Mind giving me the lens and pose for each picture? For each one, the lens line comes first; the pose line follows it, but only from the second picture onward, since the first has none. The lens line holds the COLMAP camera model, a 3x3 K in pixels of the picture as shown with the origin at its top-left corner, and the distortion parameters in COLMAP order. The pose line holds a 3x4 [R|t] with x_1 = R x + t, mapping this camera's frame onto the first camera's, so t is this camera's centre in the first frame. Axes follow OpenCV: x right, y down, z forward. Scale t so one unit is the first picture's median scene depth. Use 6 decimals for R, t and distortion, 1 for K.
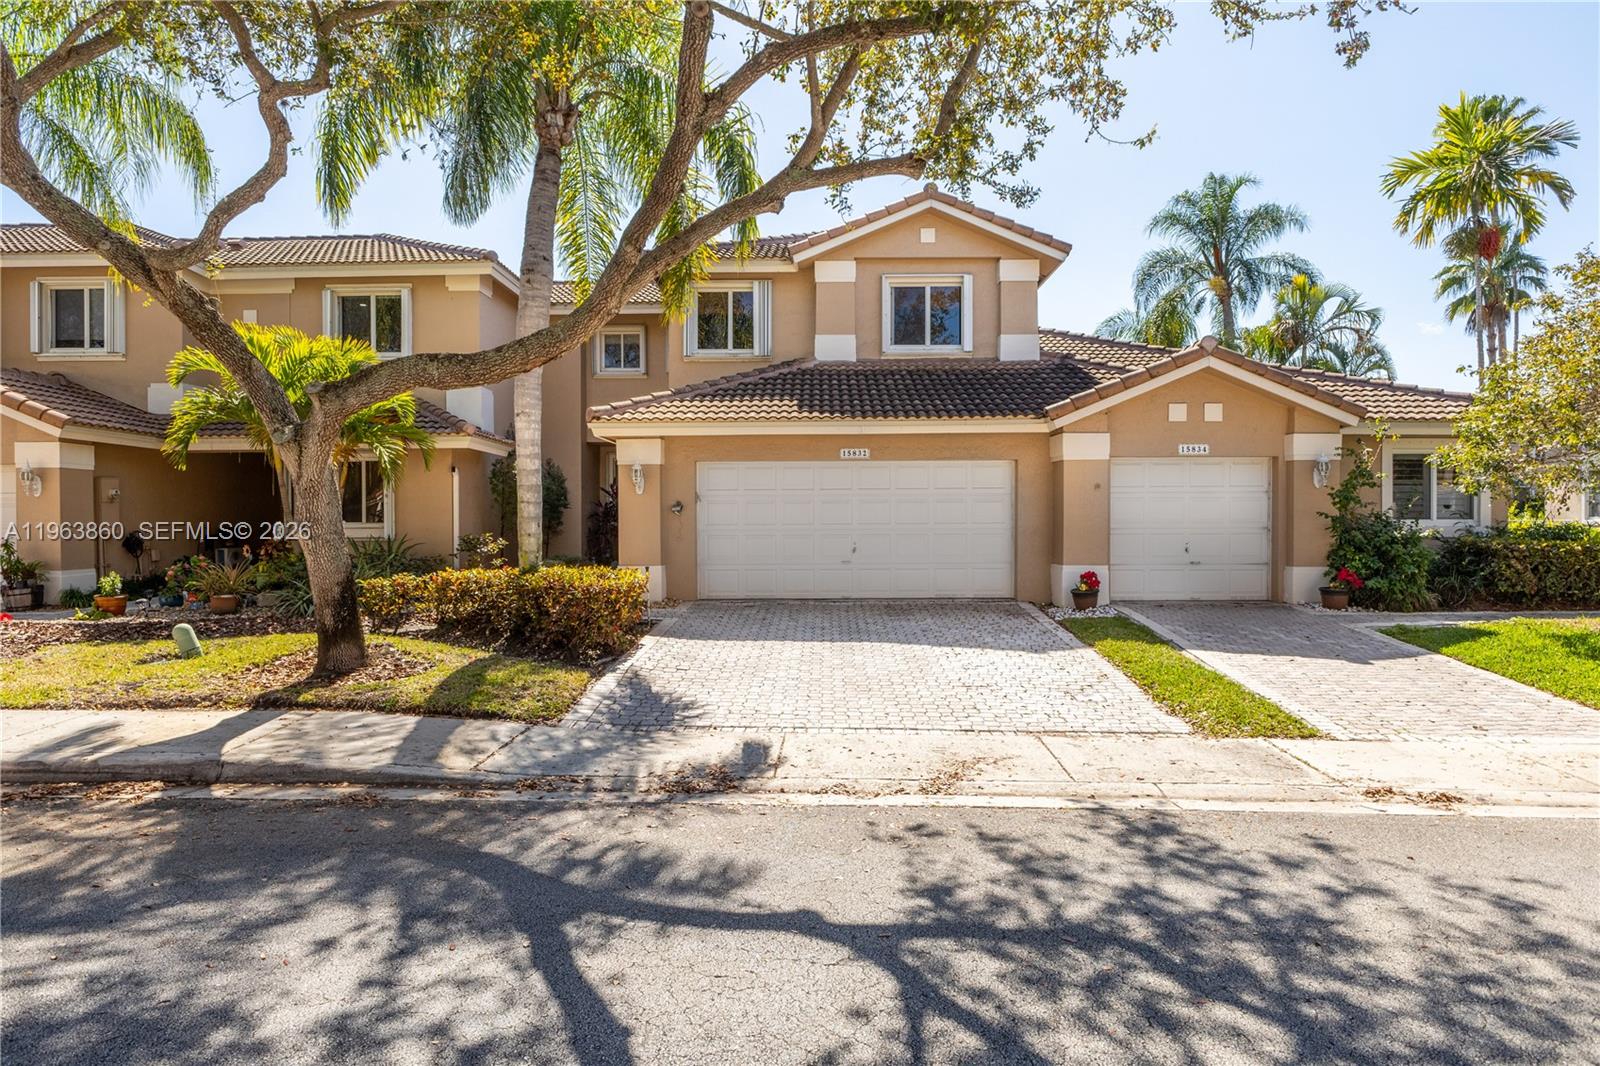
lens RADIAL K [[920.3, 0, 802.0], [0, 920.3, 524.0], [0, 0, 1]] dist [-0.005485, -0.000224]
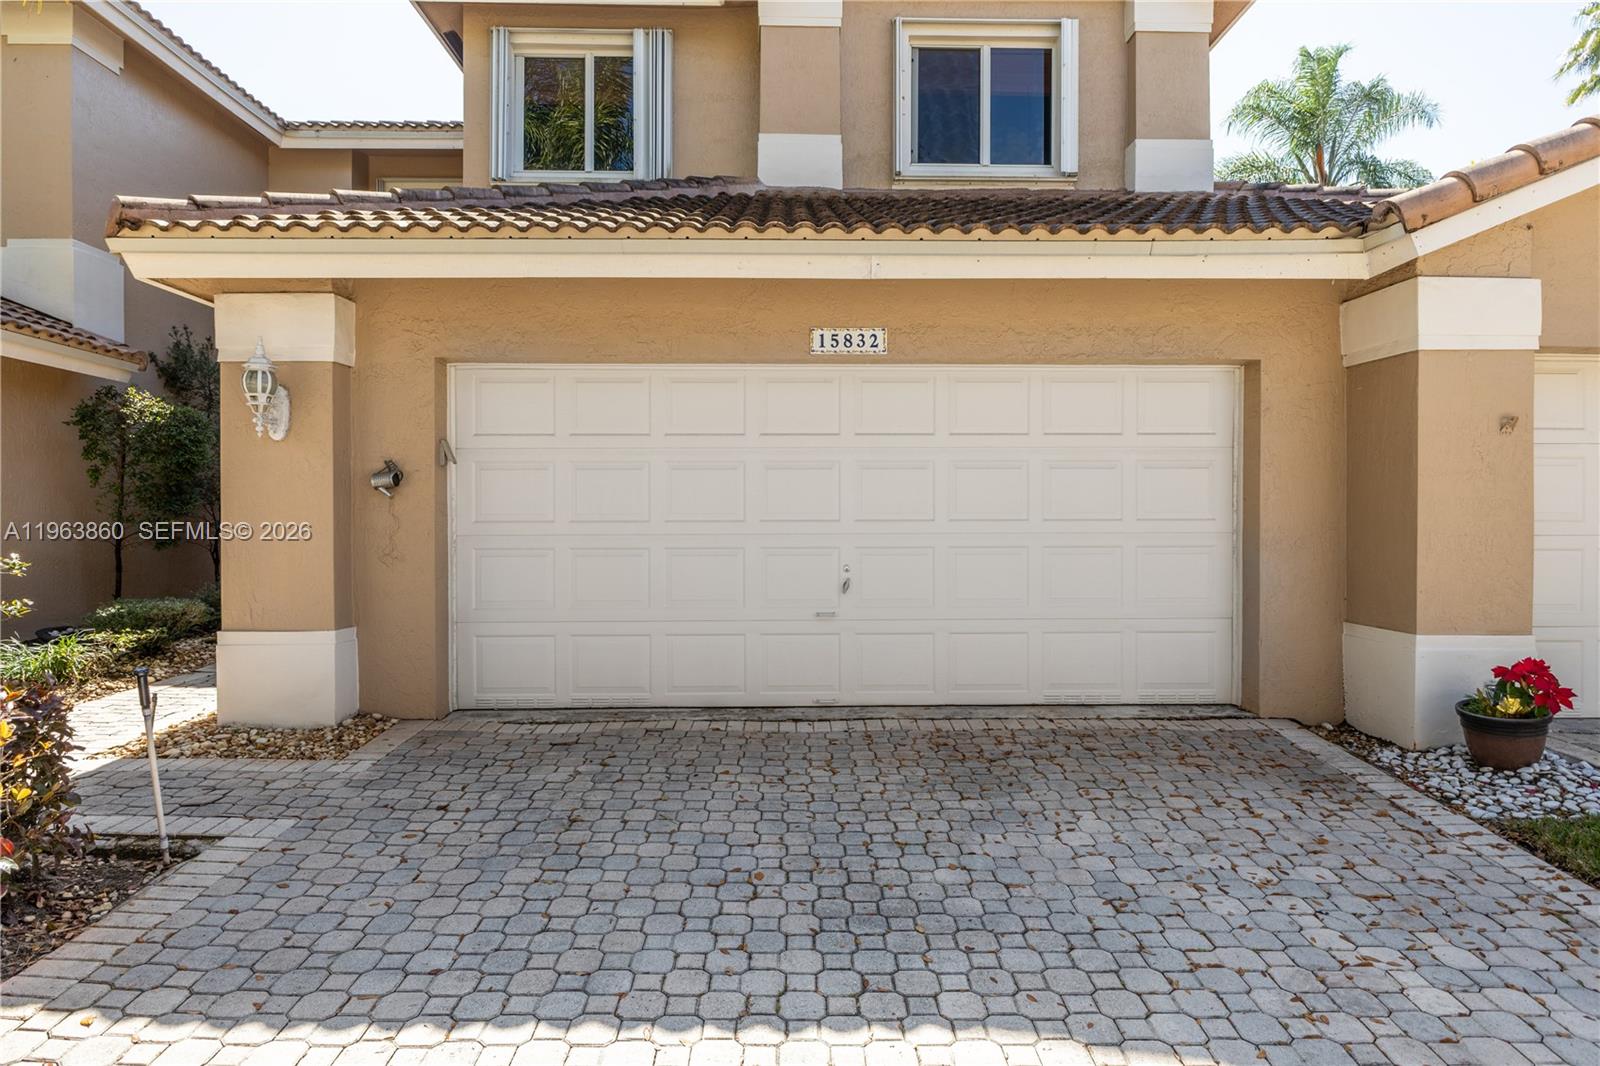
lens RADIAL K [[920.3, 0, 802.0], [0, 920.3, 524.0], [0, 0, 1]] dist [-0.005485, -0.000224]
pose [[0.999043, 0.003789, 0.043580, 0.017869], [-0.003721, 0.999992, -0.001648, 0.001406], [-0.043585, 0.001484, 0.999049, 0.537663]]
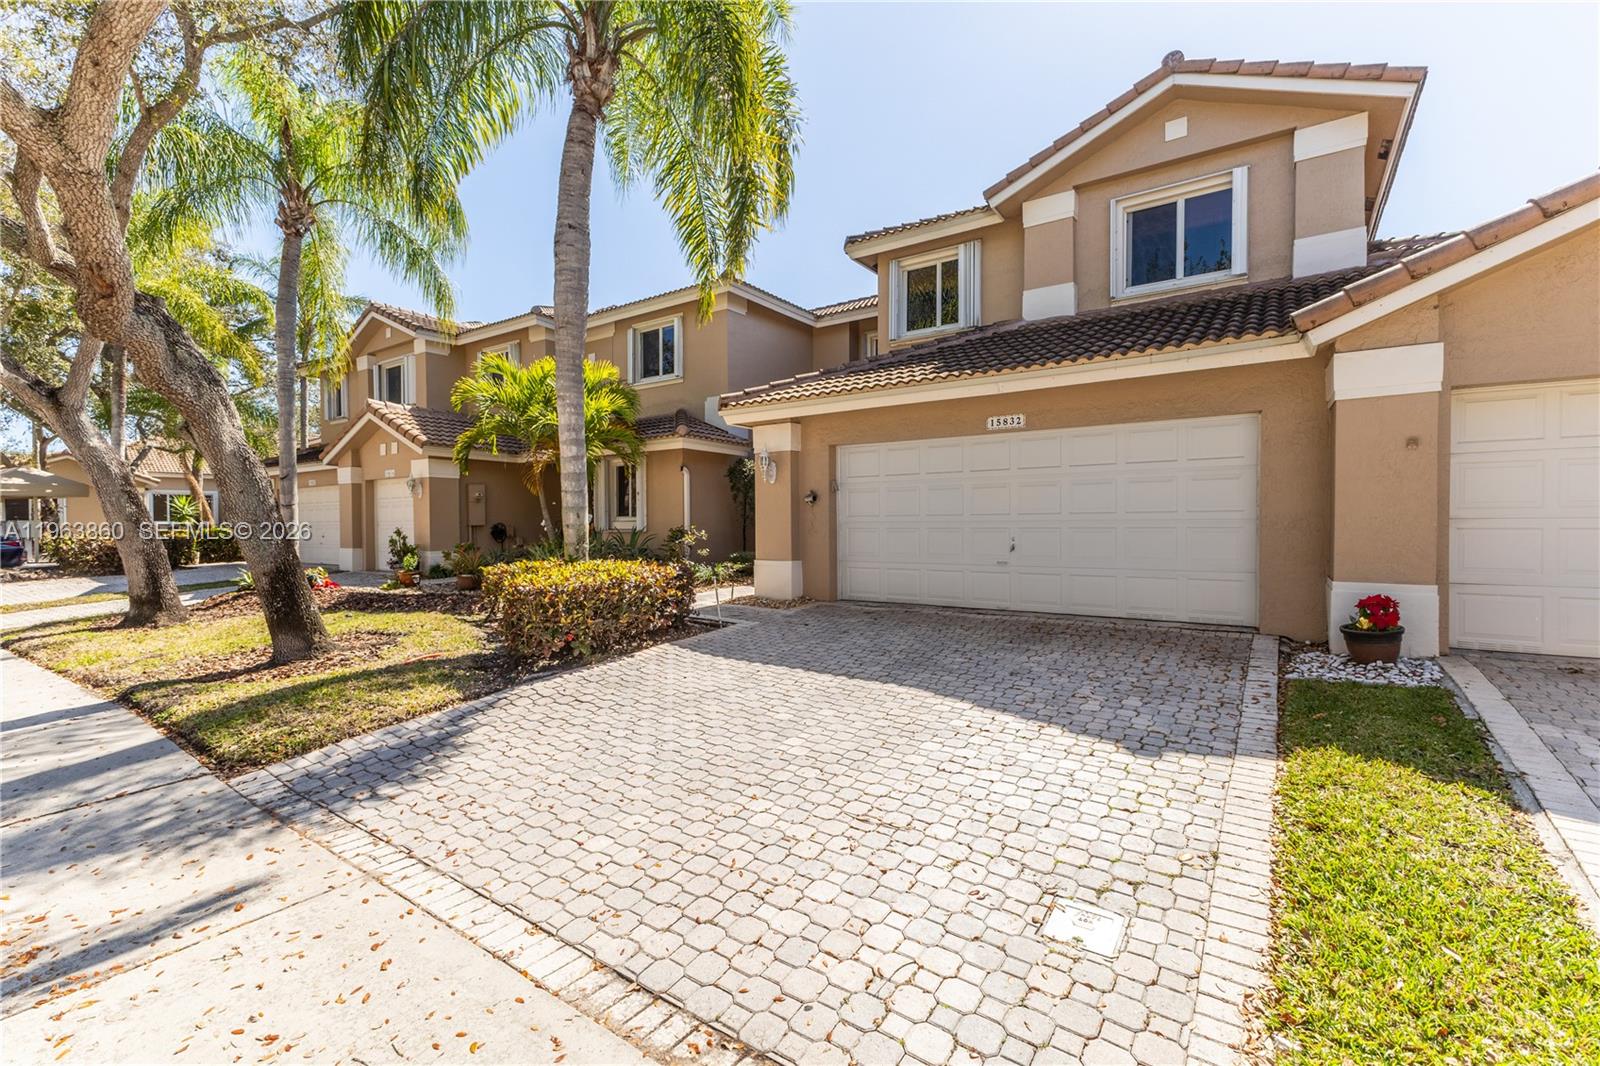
lens RADIAL K [[696.3, 0, 800.0], [0, 696.3, 533.0], [0, 0, 1]] dist [0.003501, -0.000031]
pose [[0.831189, 0.009073, -0.555916, 0.209766], [-0.001591, 0.999902, 0.013940, 0.006818], [0.555987, -0.010702, 0.831122, 0.372082]]
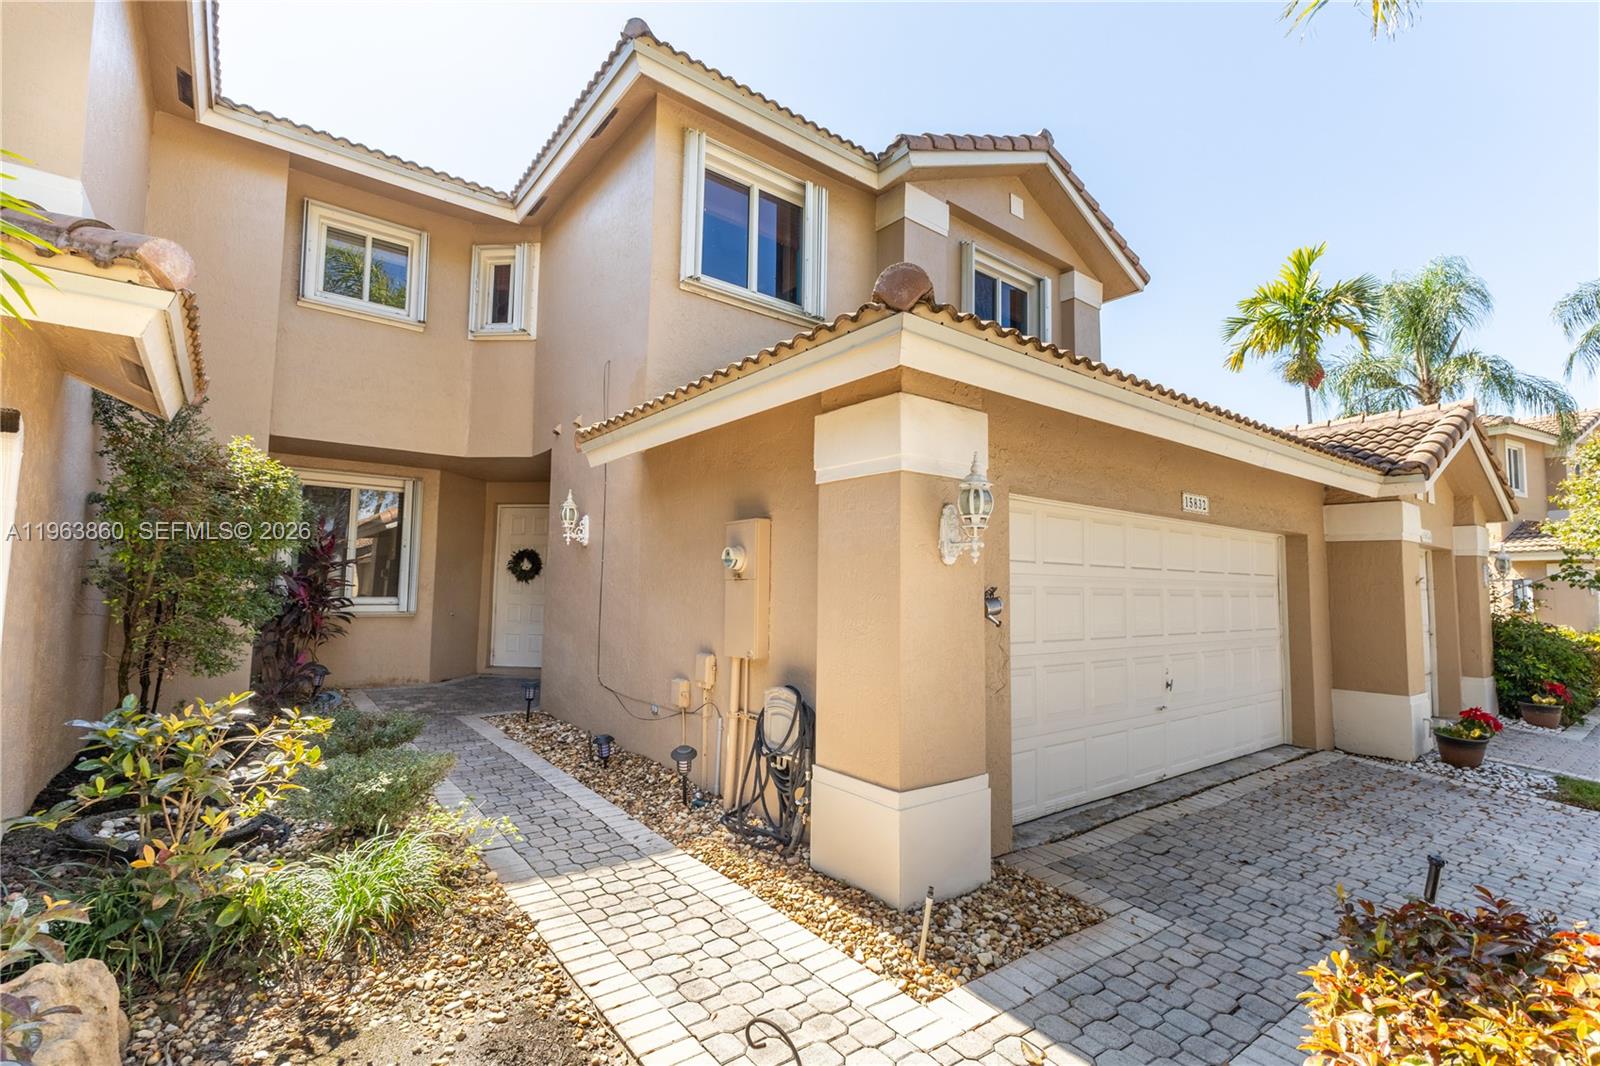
lens RADIAL K [[716.8, 0, 800.0], [0, 716.8, 533.0], [0, 0, 1]] dist [0.011800, -0.000234]
pose [[0.773840, 0.066048, 0.629928, -0.330687], [-0.016561, 0.996318, -0.084119, -0.018391], [-0.633164, 0.054662, 0.772085, 0.723967]]
